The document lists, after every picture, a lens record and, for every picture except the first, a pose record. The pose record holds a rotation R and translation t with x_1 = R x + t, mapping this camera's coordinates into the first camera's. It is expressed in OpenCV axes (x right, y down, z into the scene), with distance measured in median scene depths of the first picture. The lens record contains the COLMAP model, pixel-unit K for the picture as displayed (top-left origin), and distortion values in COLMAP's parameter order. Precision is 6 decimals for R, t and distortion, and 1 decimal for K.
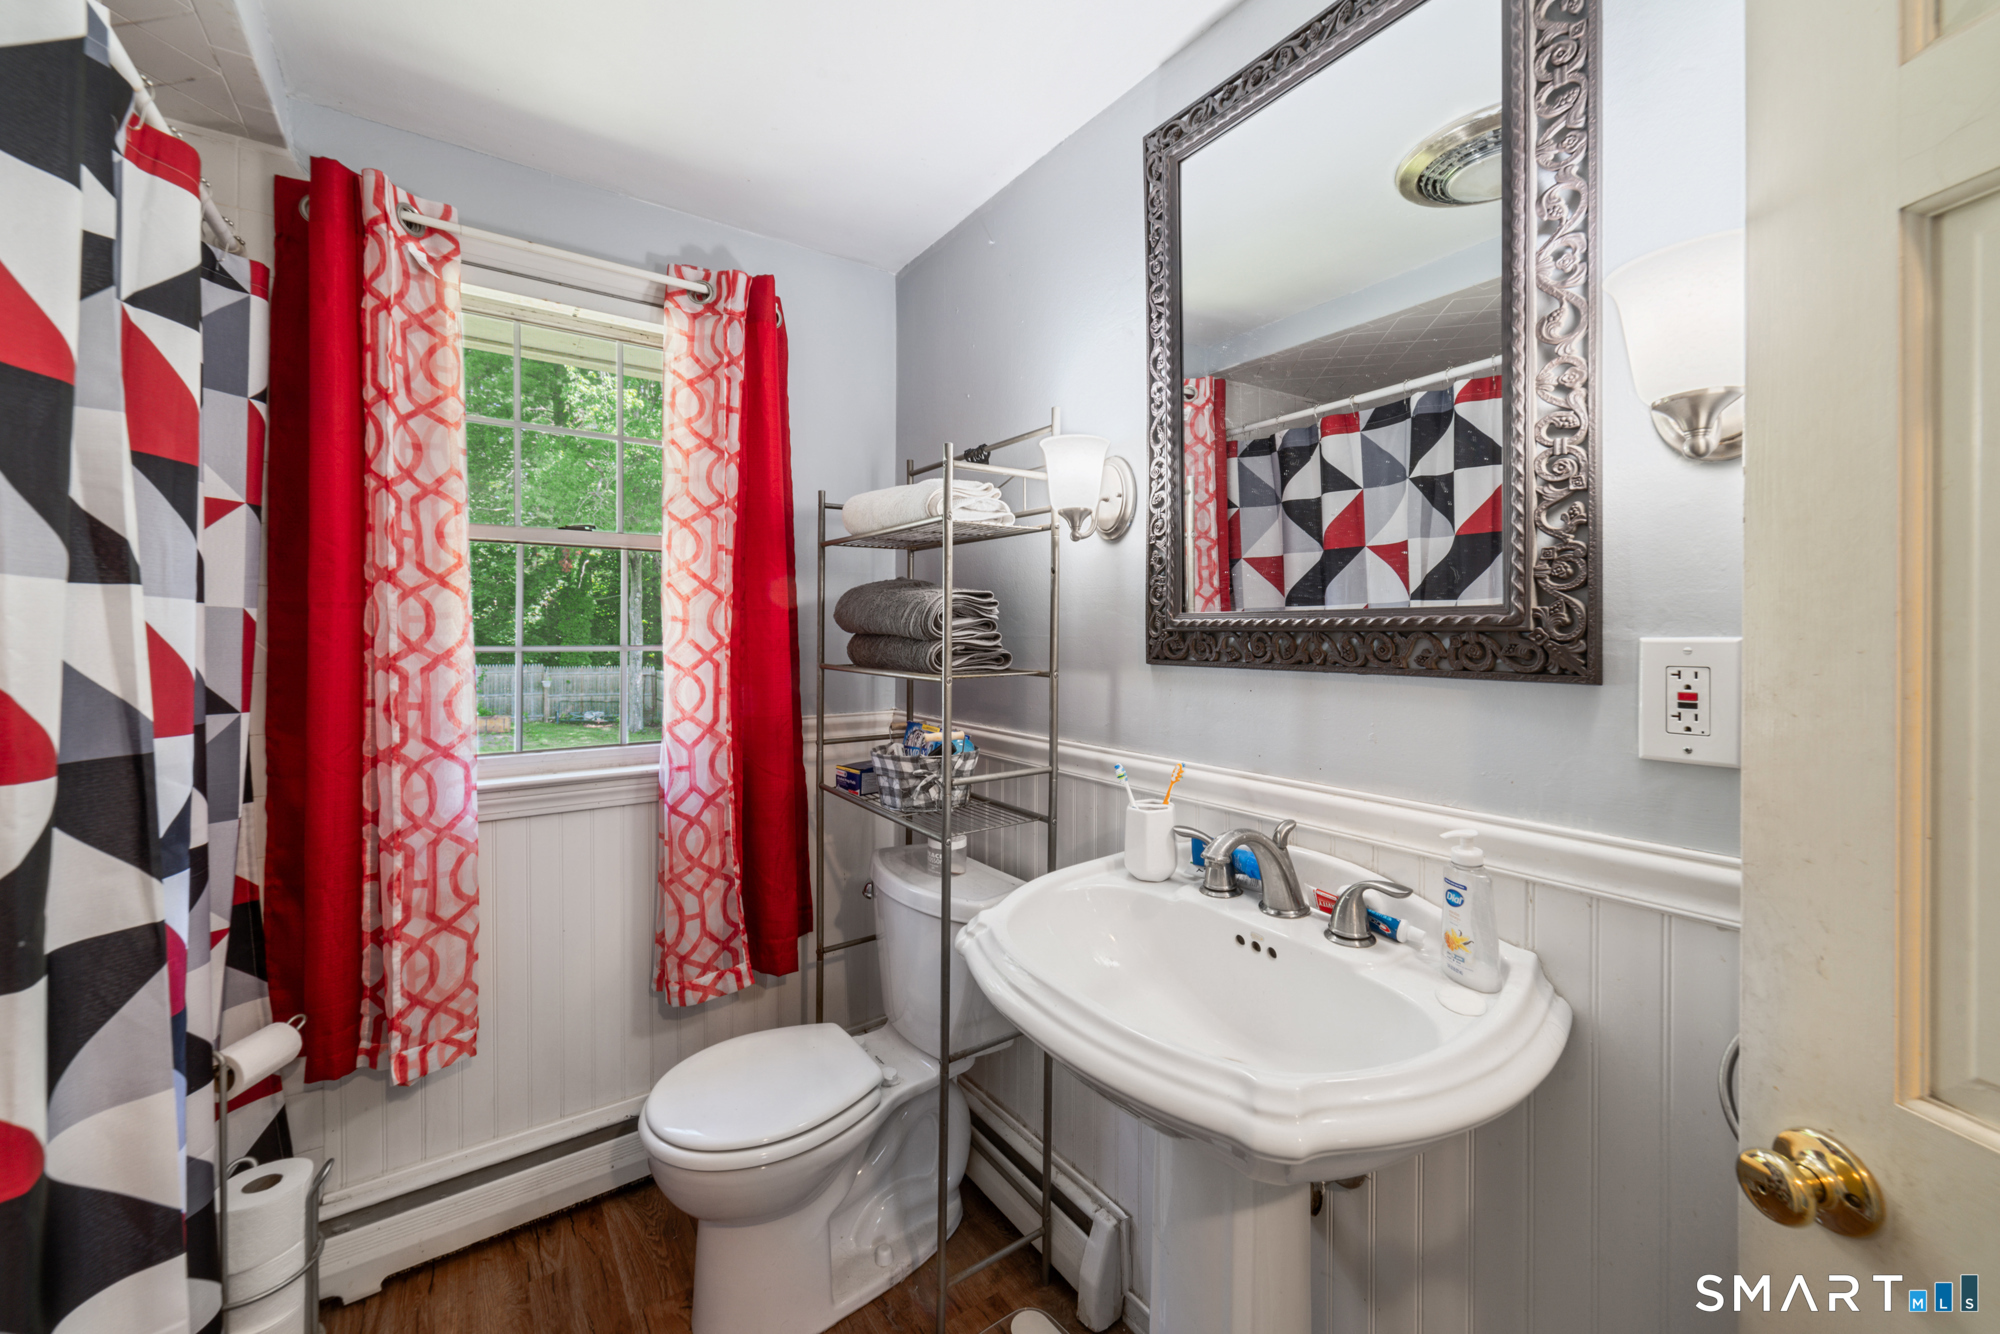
lens RADIAL K [[780.1, 0, 993.5], [0, 780.1, 630.9], [0, 0, 1]] dist [-0.000041, 0.000937]
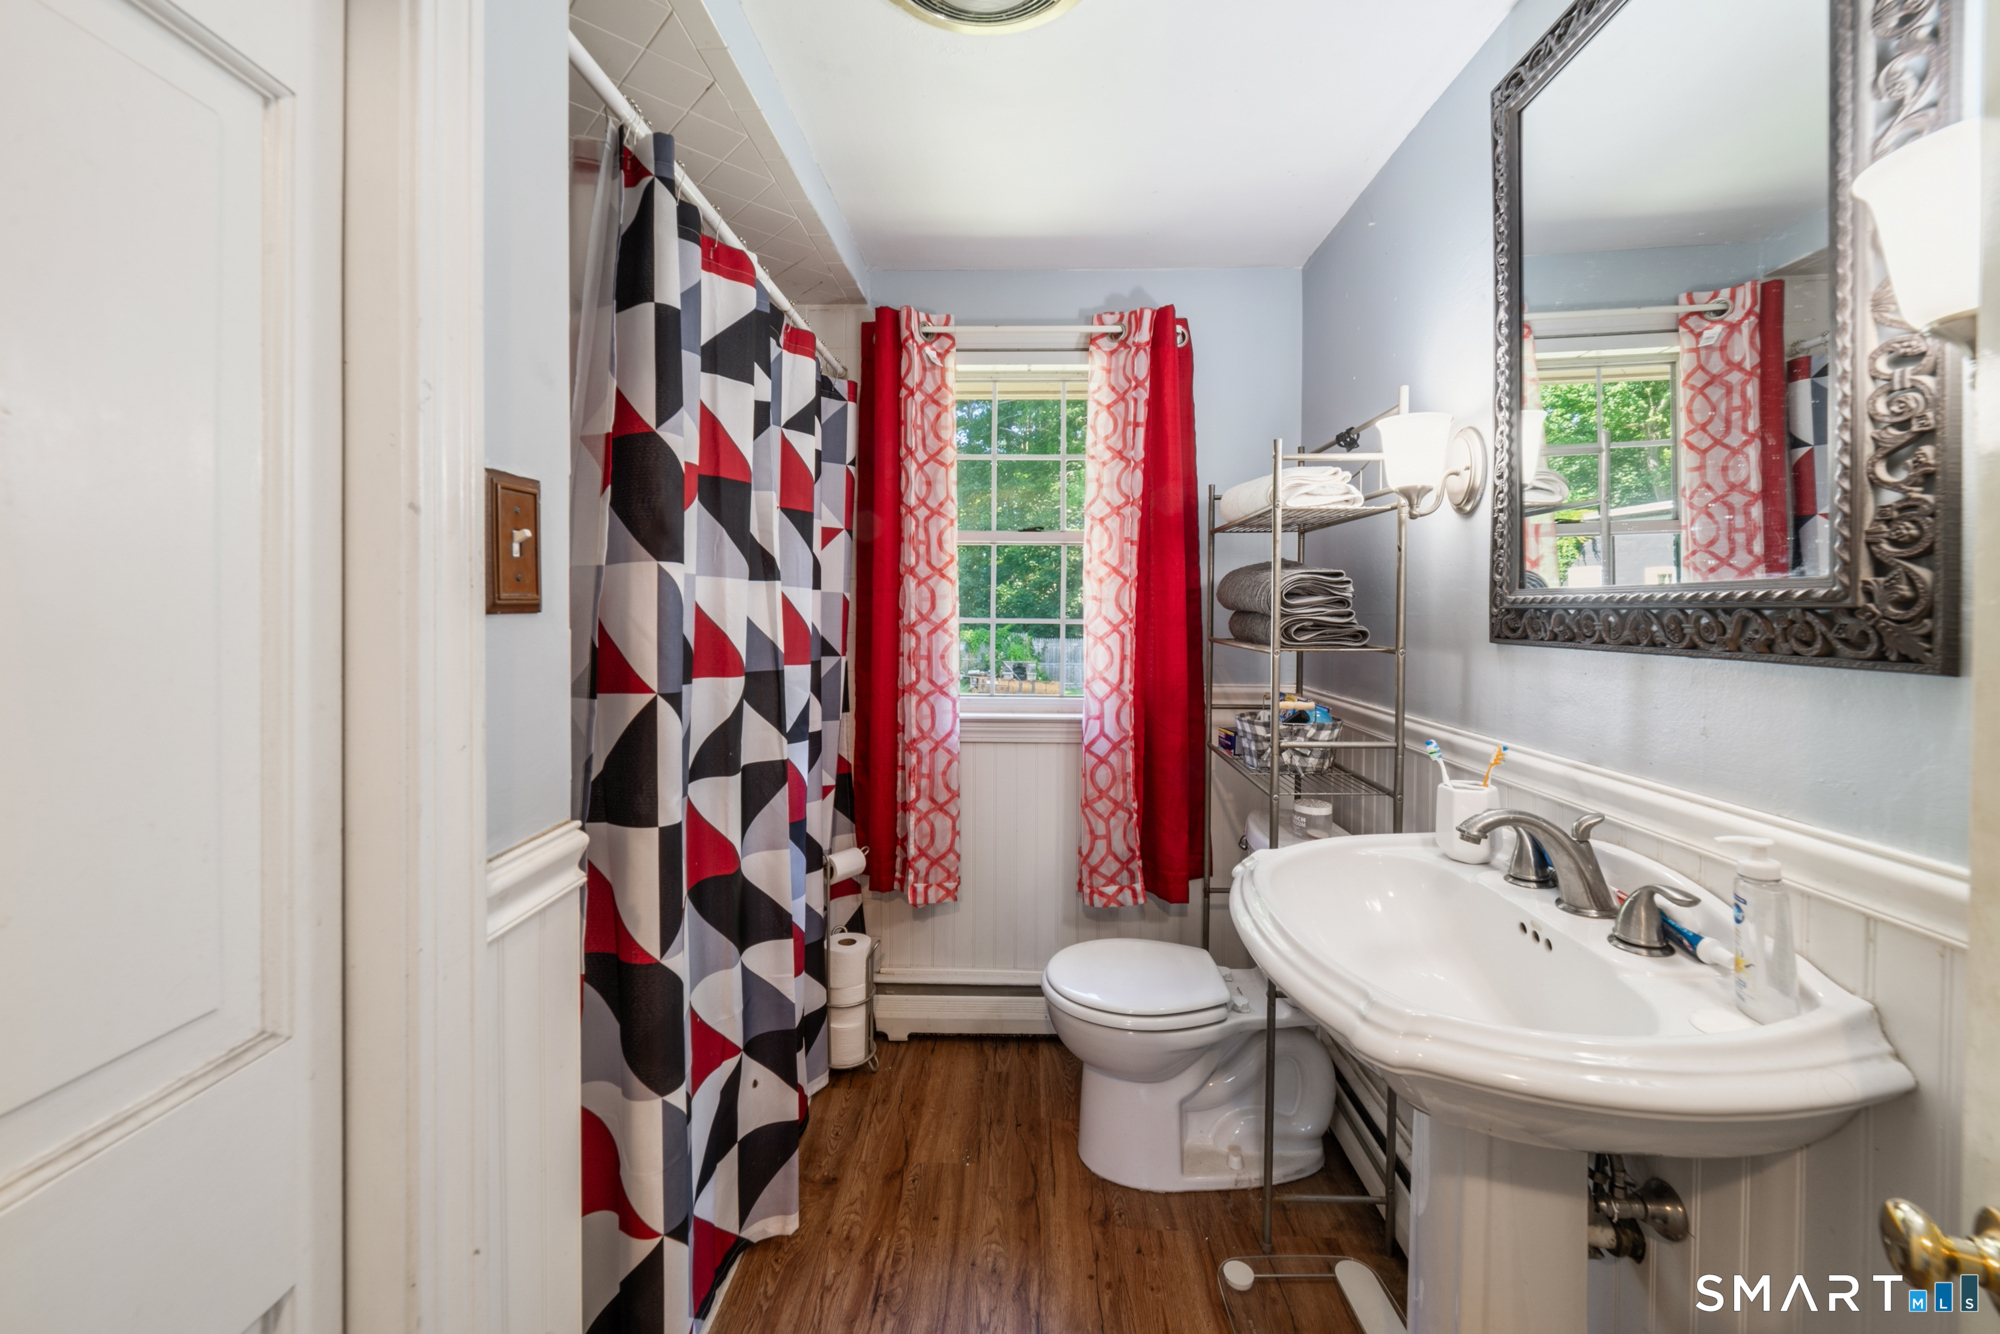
lens RADIAL K [[780.1, 0, 1006.6], [0, 780.1, 609.1], [0, 0, 1]] dist [-0.000041, 0.000937]
pose [[0.807206, 0.003945, -0.590257, 0.278068], [-0.005106, 0.999987, -0.000299, 0.003919], [0.590248, 0.003255, 0.807215, -0.120073]]
